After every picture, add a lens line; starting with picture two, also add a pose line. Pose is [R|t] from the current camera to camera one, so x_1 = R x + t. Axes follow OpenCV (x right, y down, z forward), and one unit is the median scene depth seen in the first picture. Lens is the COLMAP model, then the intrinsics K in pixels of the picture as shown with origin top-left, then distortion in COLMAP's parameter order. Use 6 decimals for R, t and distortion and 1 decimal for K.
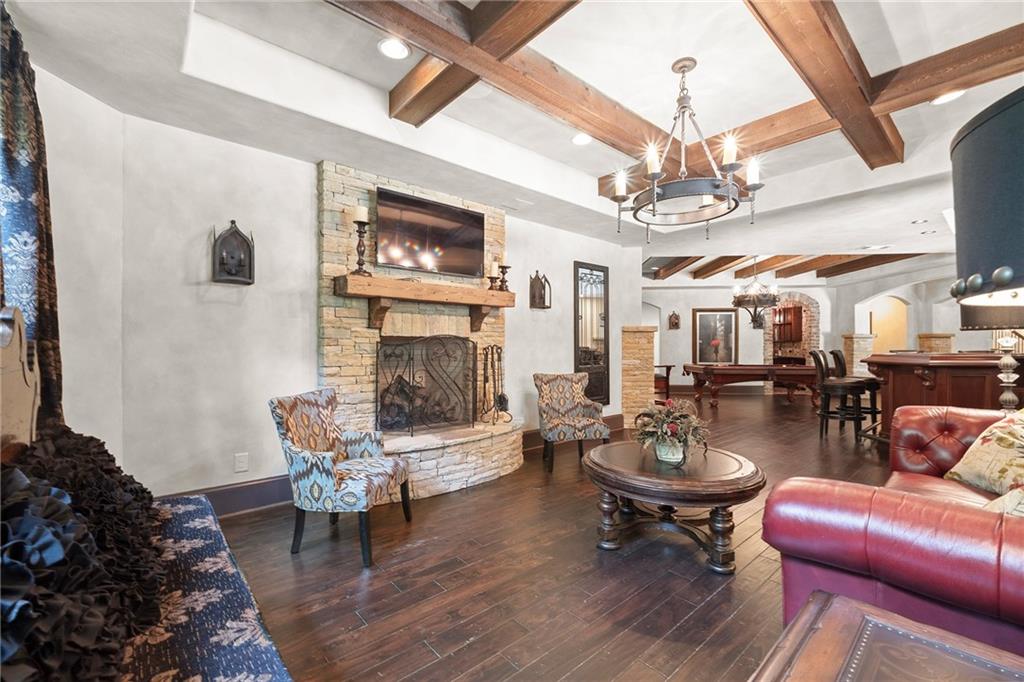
lens RADIAL K [[433.1, 0, 512.0], [0, 433.1, 341.0], [0, 0, 1]] dist [-0.000365, -0.000092]
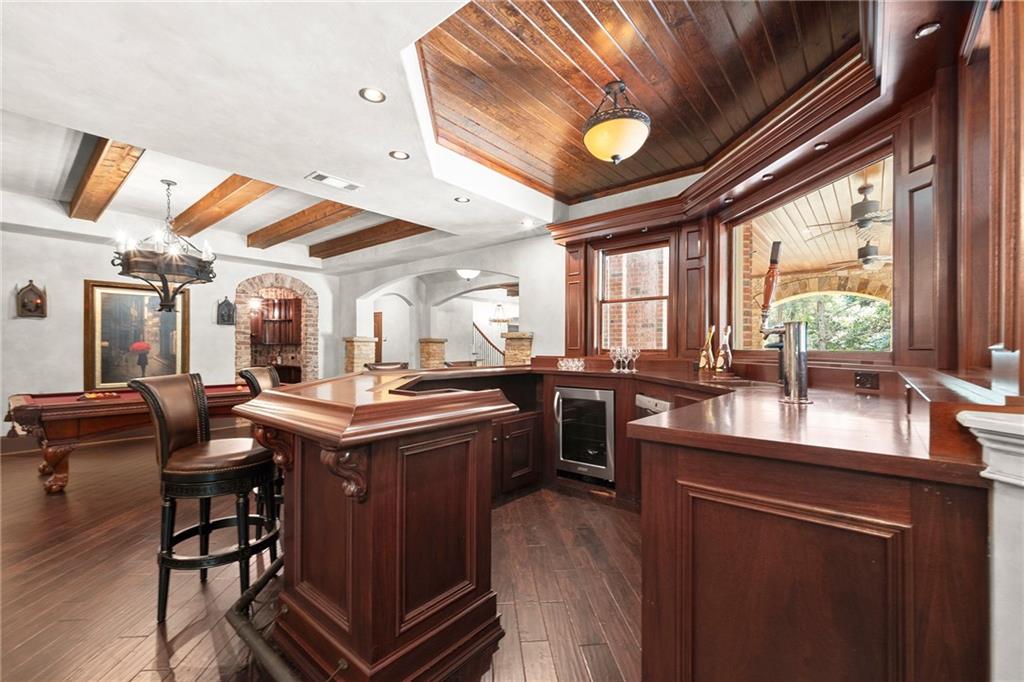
lens RADIAL K [[433.1, 0, 512.0], [0, 433.1, 341.0], [0, 0, 1]] dist [-0.000365, -0.000092]
pose [[0.599917, 0.015688, 0.799908, 0.312049], [-0.020337, 0.999784, -0.004356, -0.010243], [-0.799803, -0.013655, 0.600107, 0.282566]]
